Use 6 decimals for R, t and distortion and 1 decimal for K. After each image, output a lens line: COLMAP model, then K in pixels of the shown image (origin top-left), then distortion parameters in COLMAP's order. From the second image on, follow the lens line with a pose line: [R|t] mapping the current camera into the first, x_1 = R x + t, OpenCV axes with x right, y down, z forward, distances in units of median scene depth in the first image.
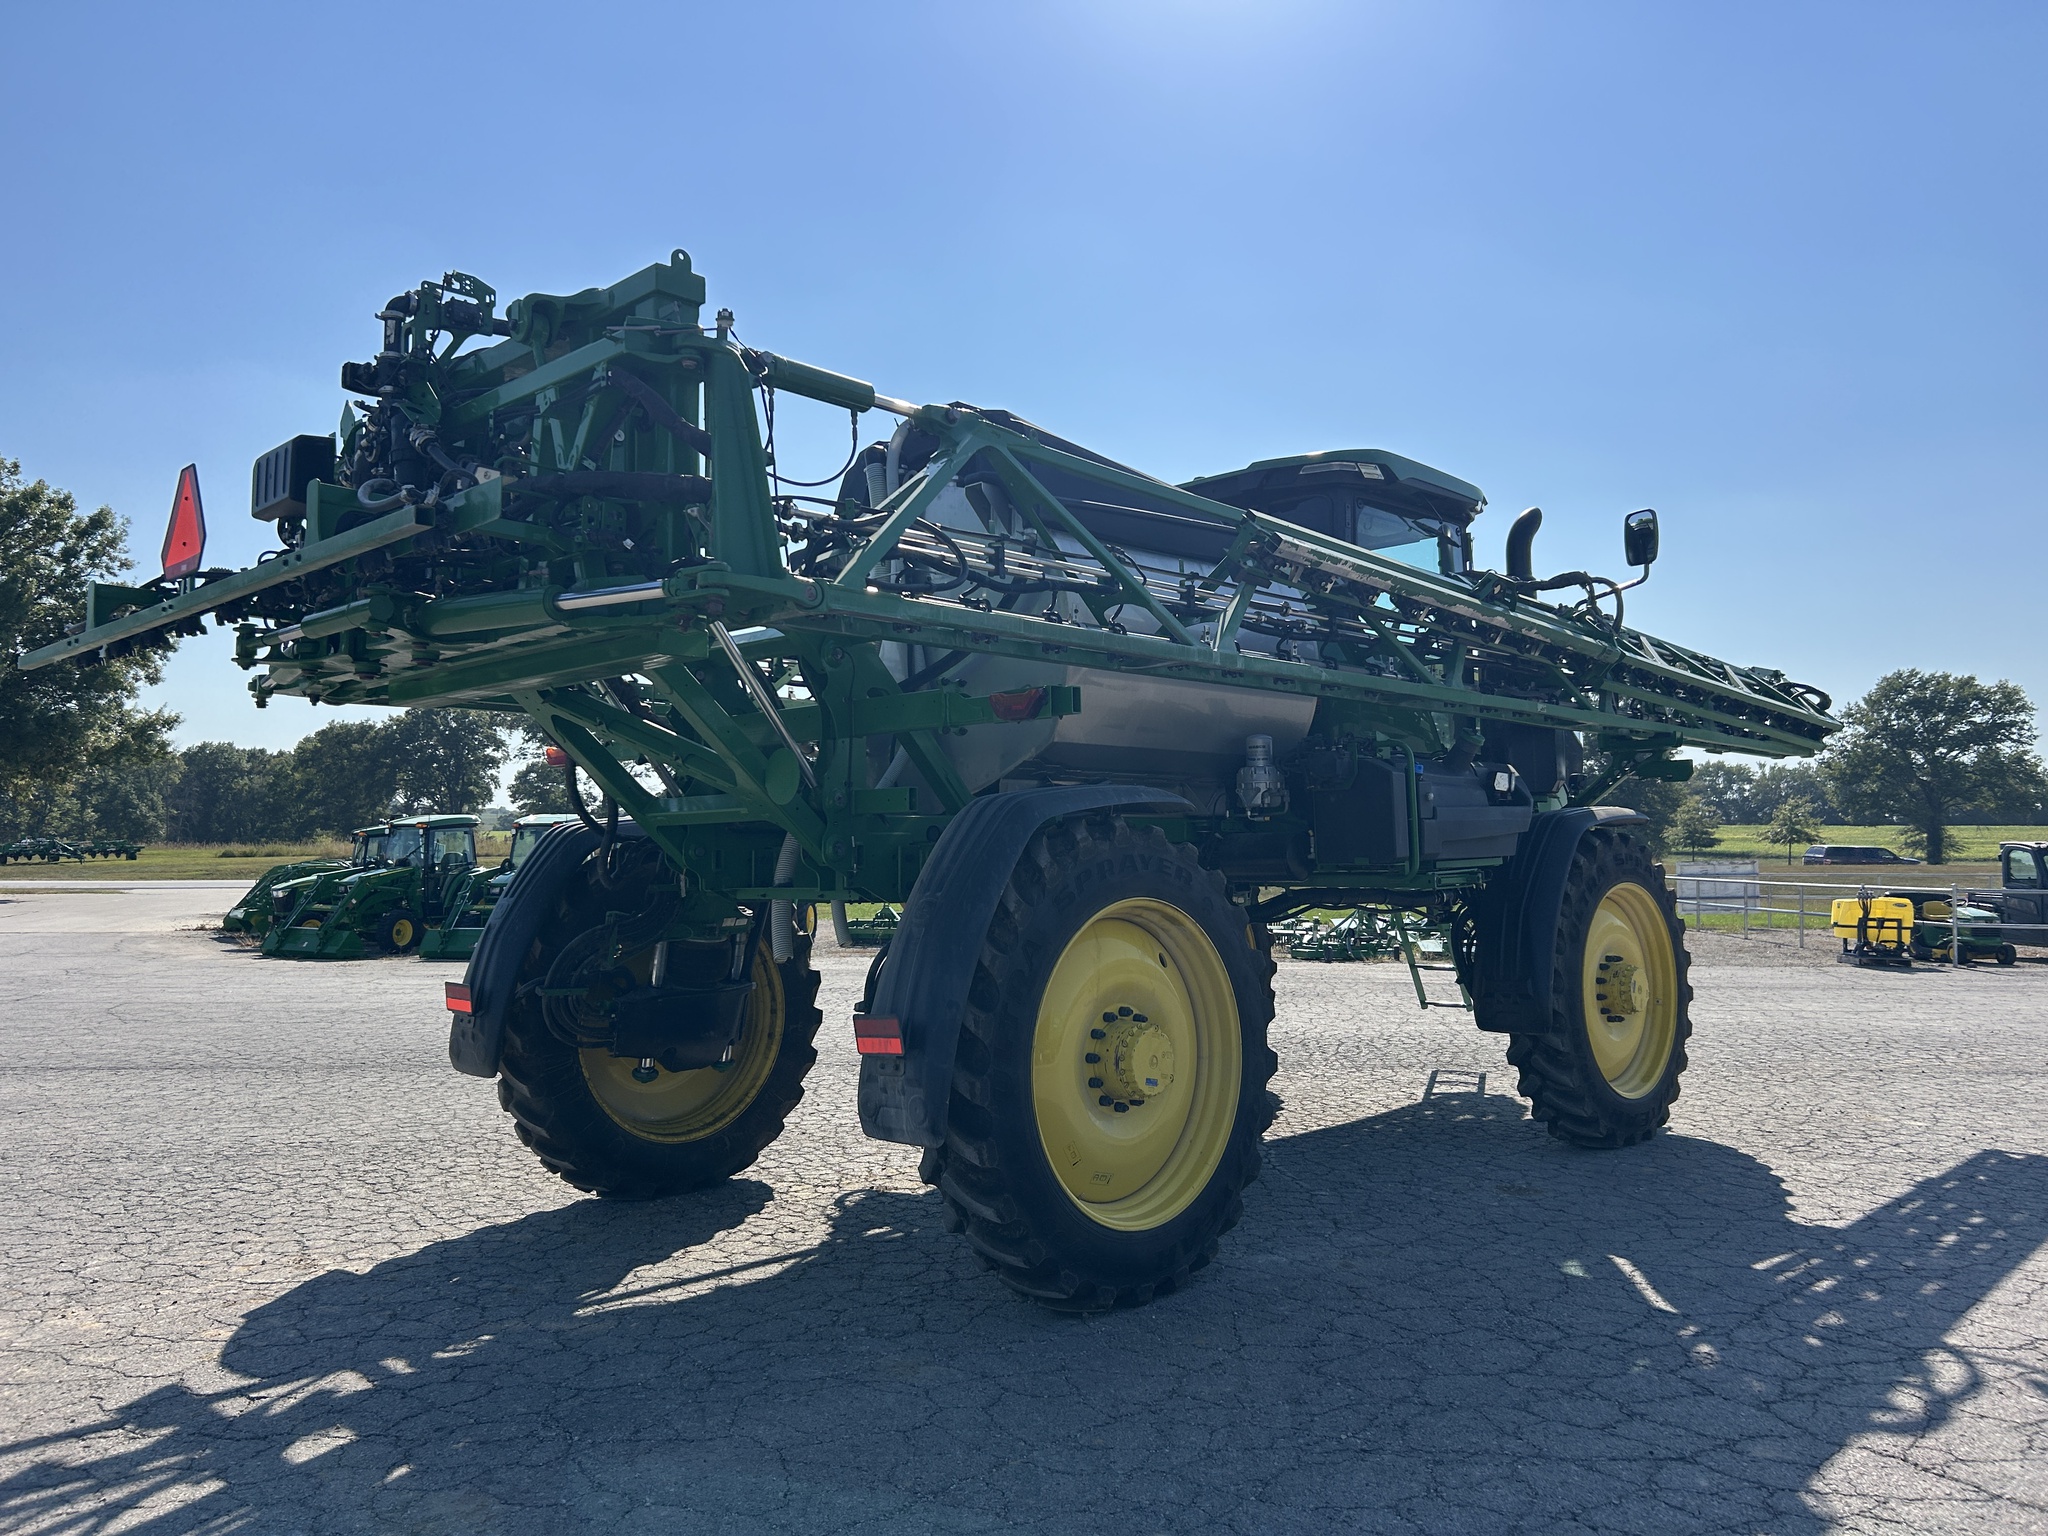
lens RADIAL K [[1539.8, 0, 1040.0], [0, 1539.8, 763.3], [0, 0, 1]] dist [0.032918, -0.036673]
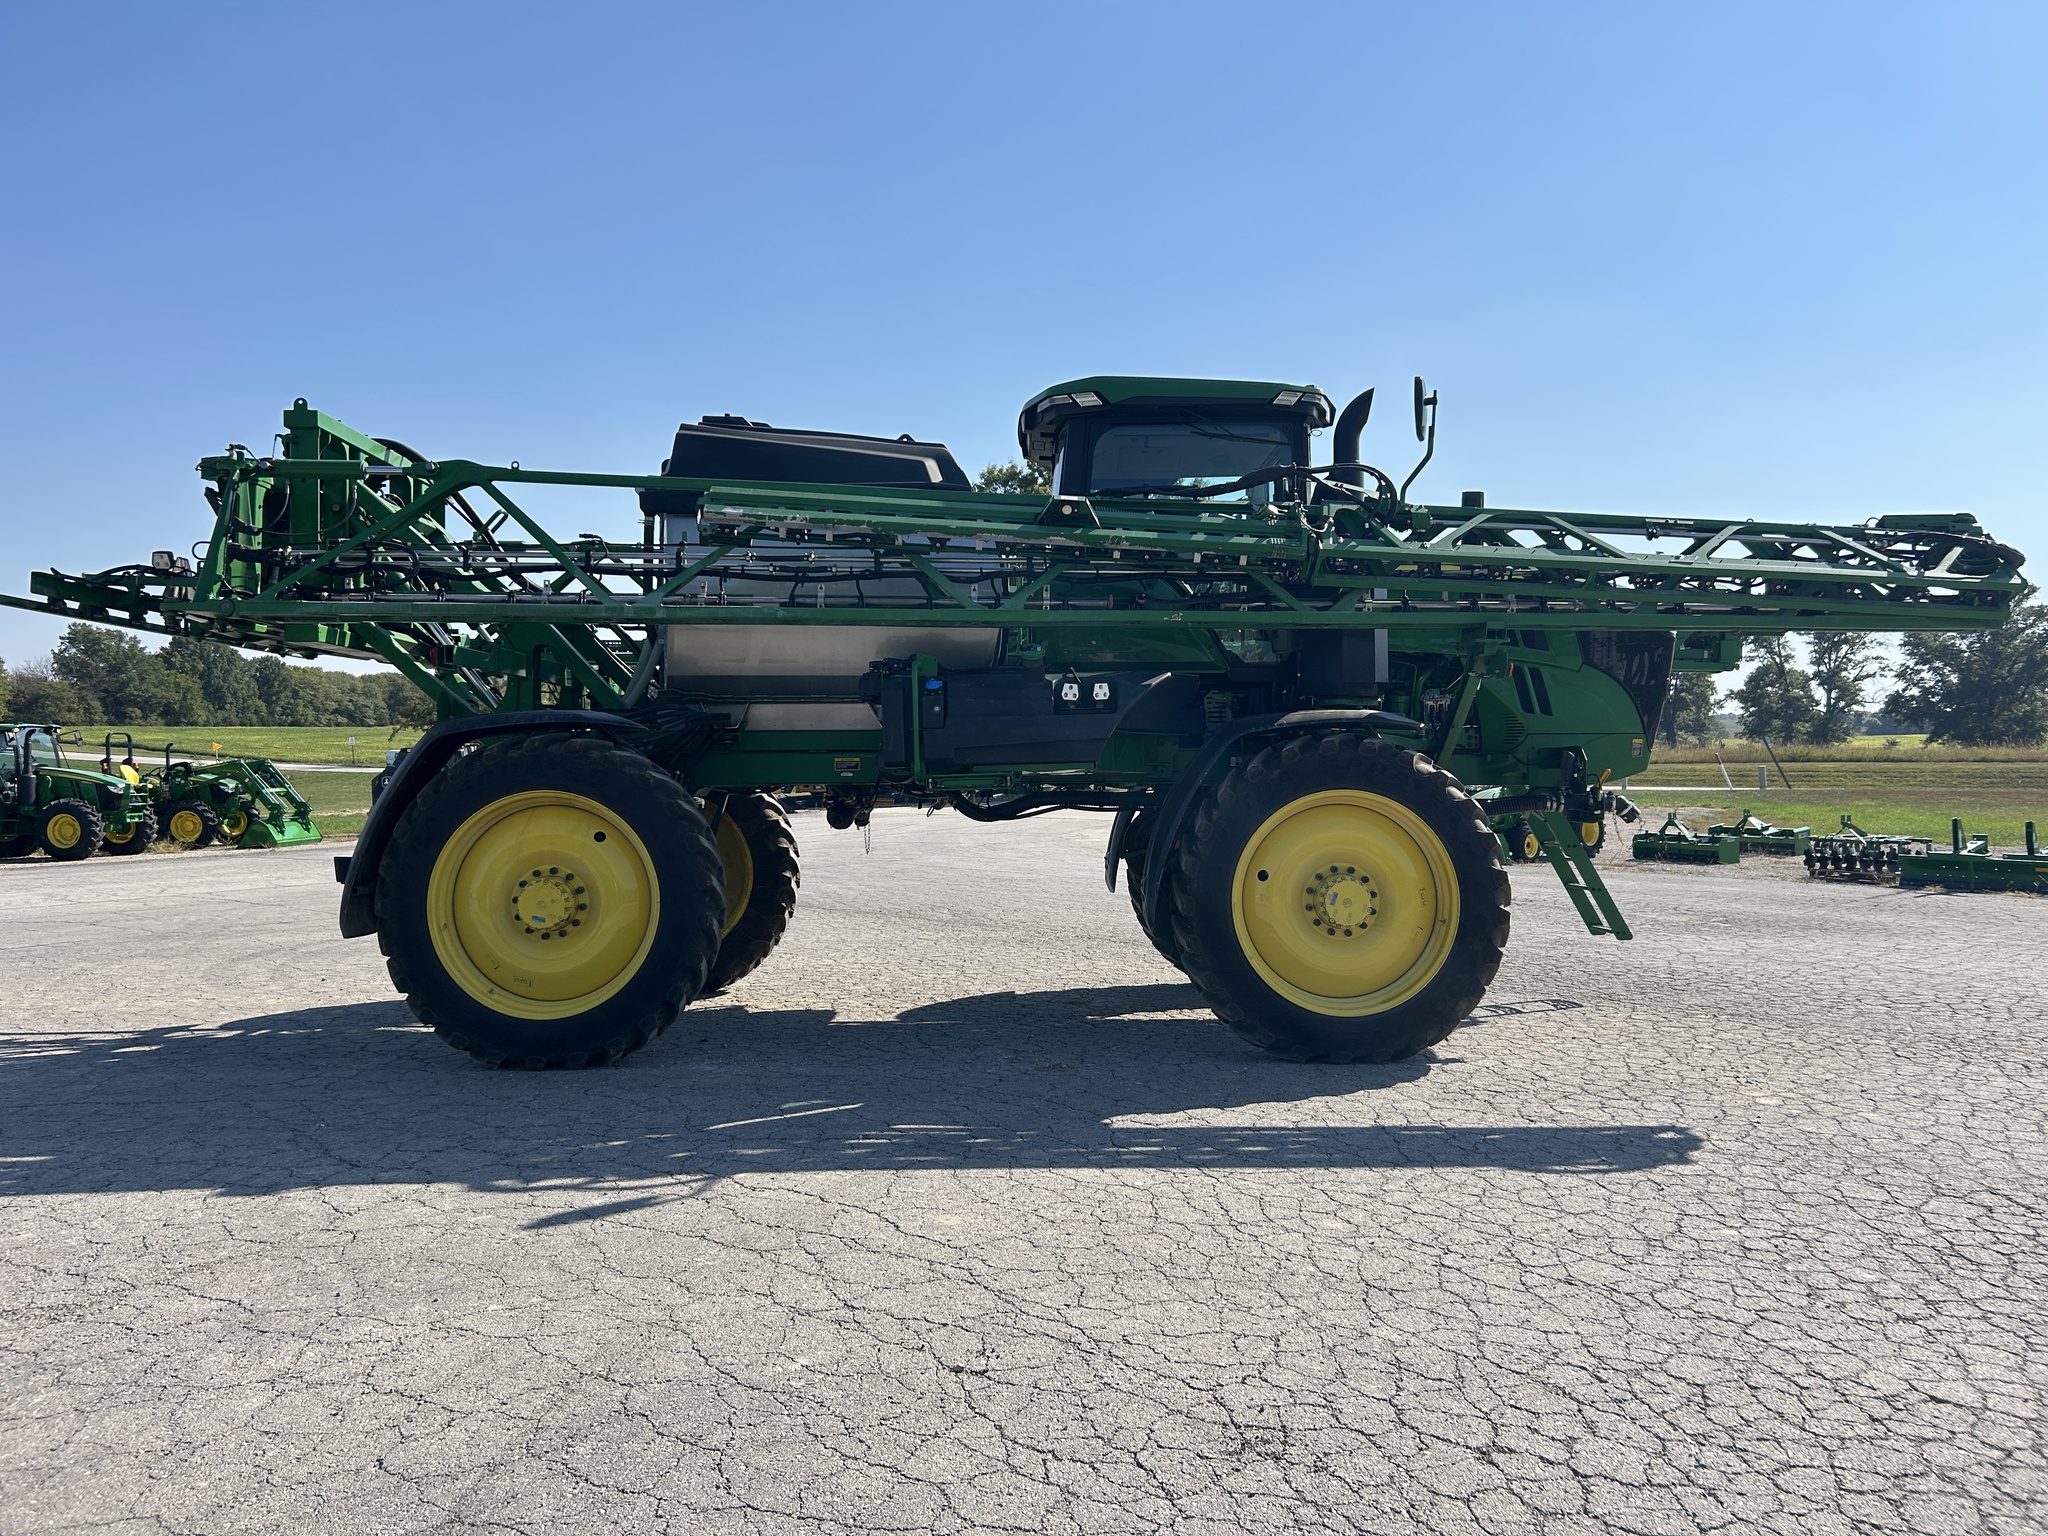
lens RADIAL K [[1539.8, 0, 1040.0], [0, 1539.8, 763.3], [0, 0, 1]] dist [0.032918, -0.036673]
pose [[0.742030, 0.023508, -0.669954, 1.577930], [0.037617, 0.996350, 0.076624, -0.039172], [0.669310, -0.082059, 0.738438, 0.277590]]
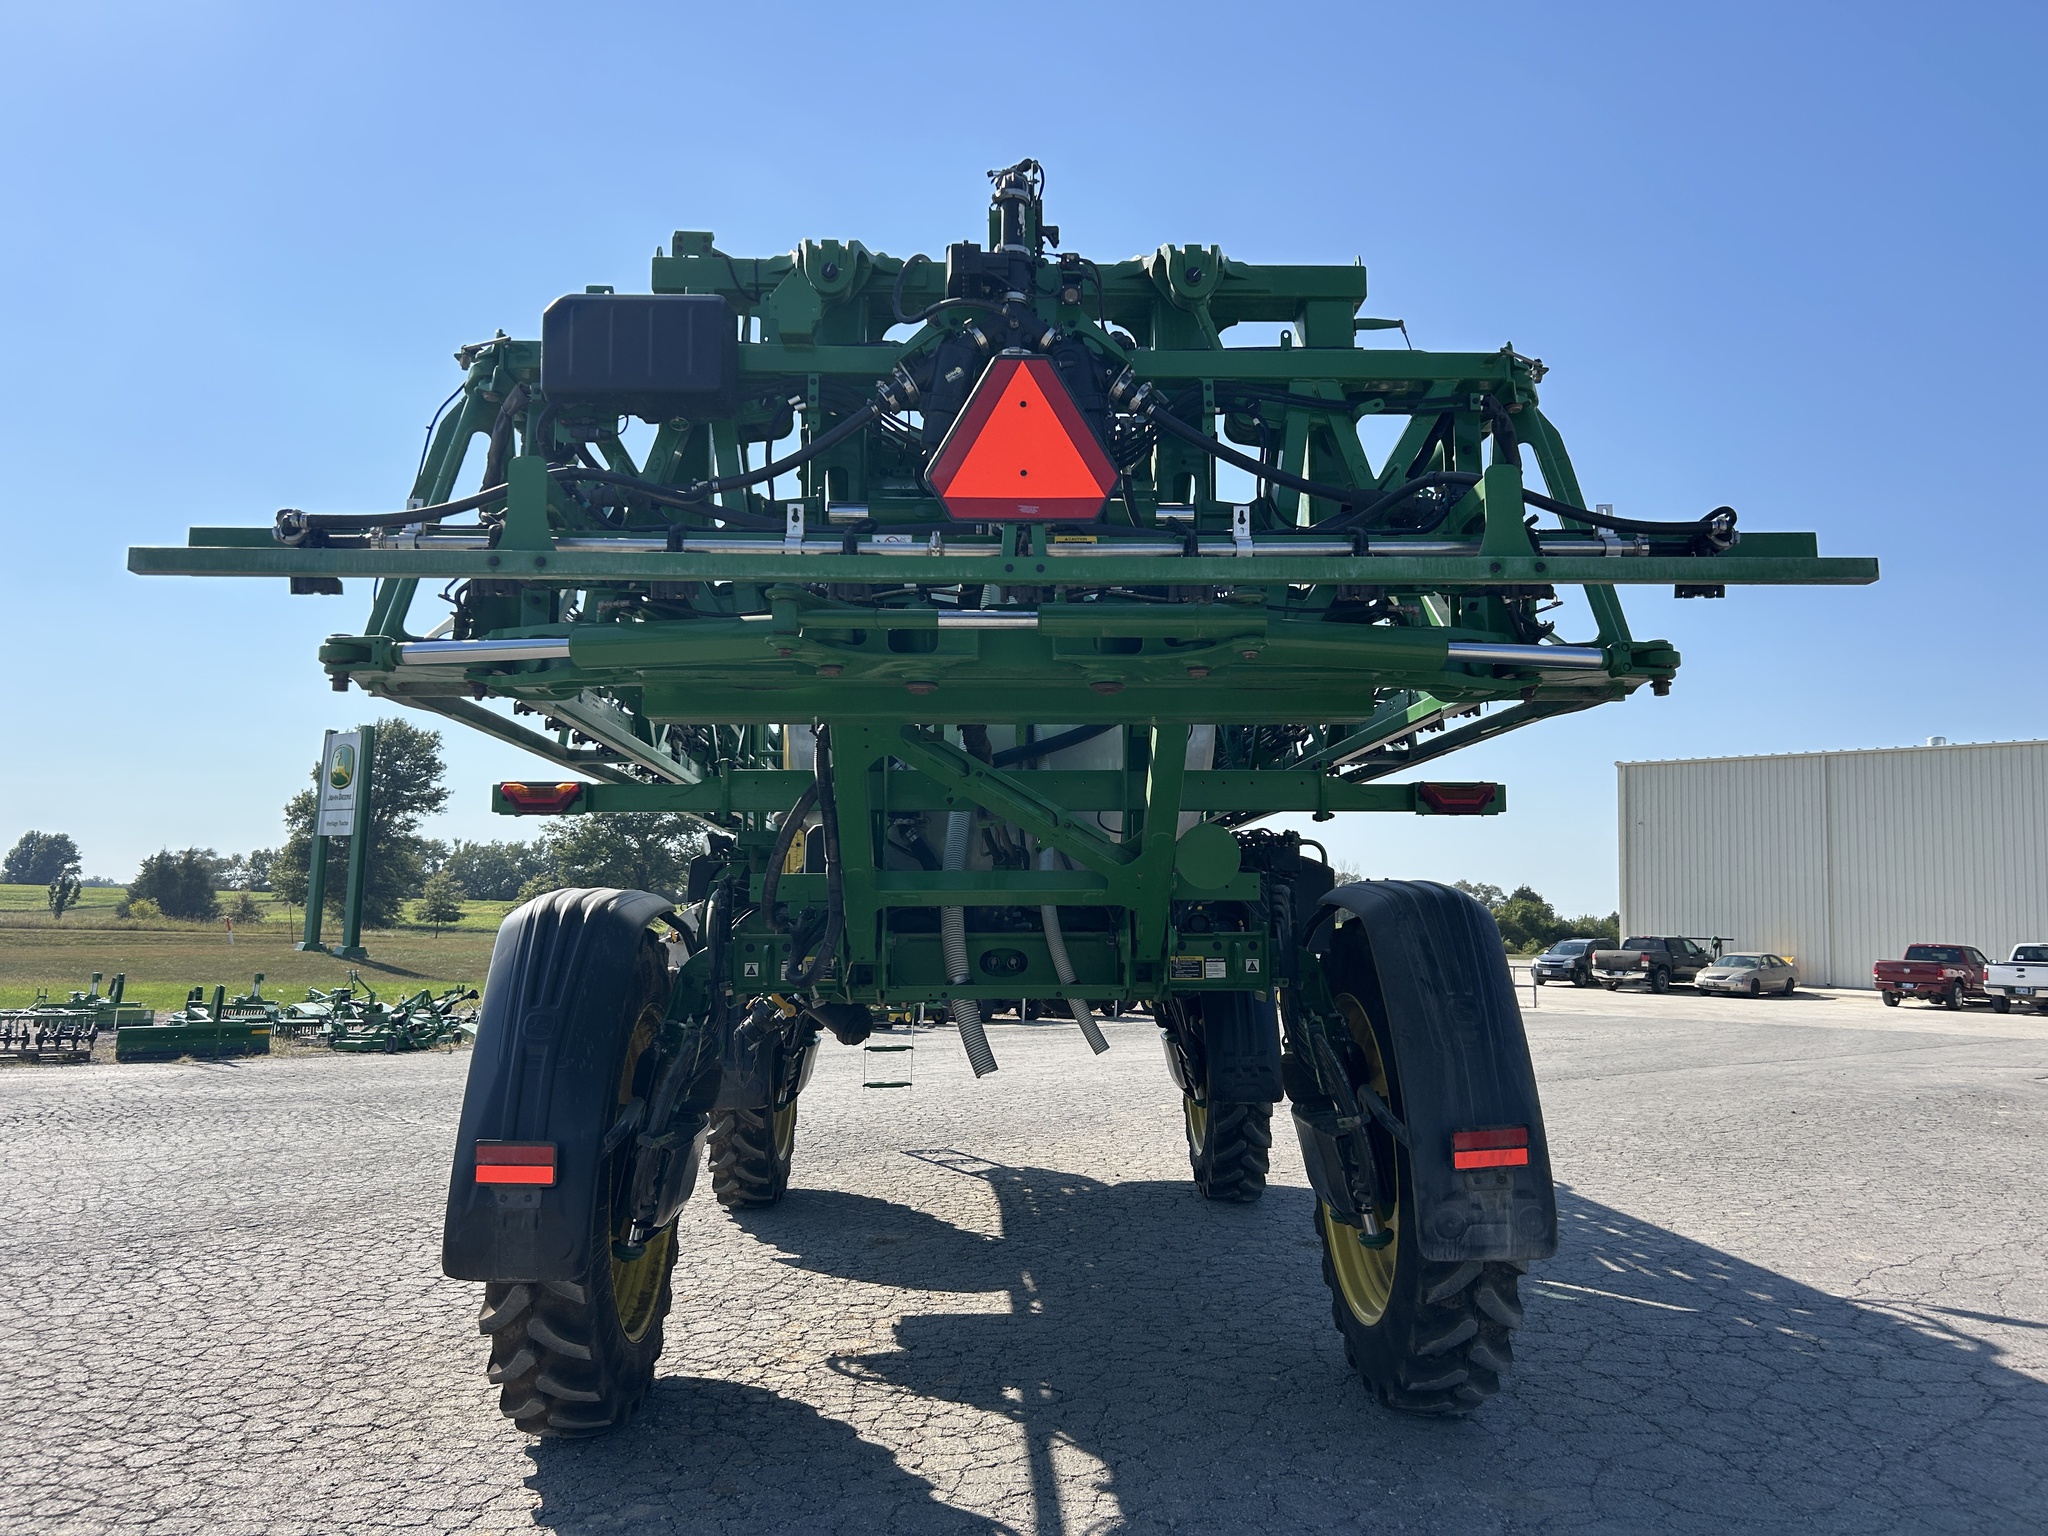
lens RADIAL K [[1539.8, 0, 1040.0], [0, 1539.8, 763.3], [0, 0, 1]] dist [0.032918, -0.036673]
pose [[0.689689, 0.087274, 0.718827, -0.970652], [-0.053565, 0.996139, -0.069548, 0.025764], [-0.722121, 0.009463, 0.691702, 0.538088]]
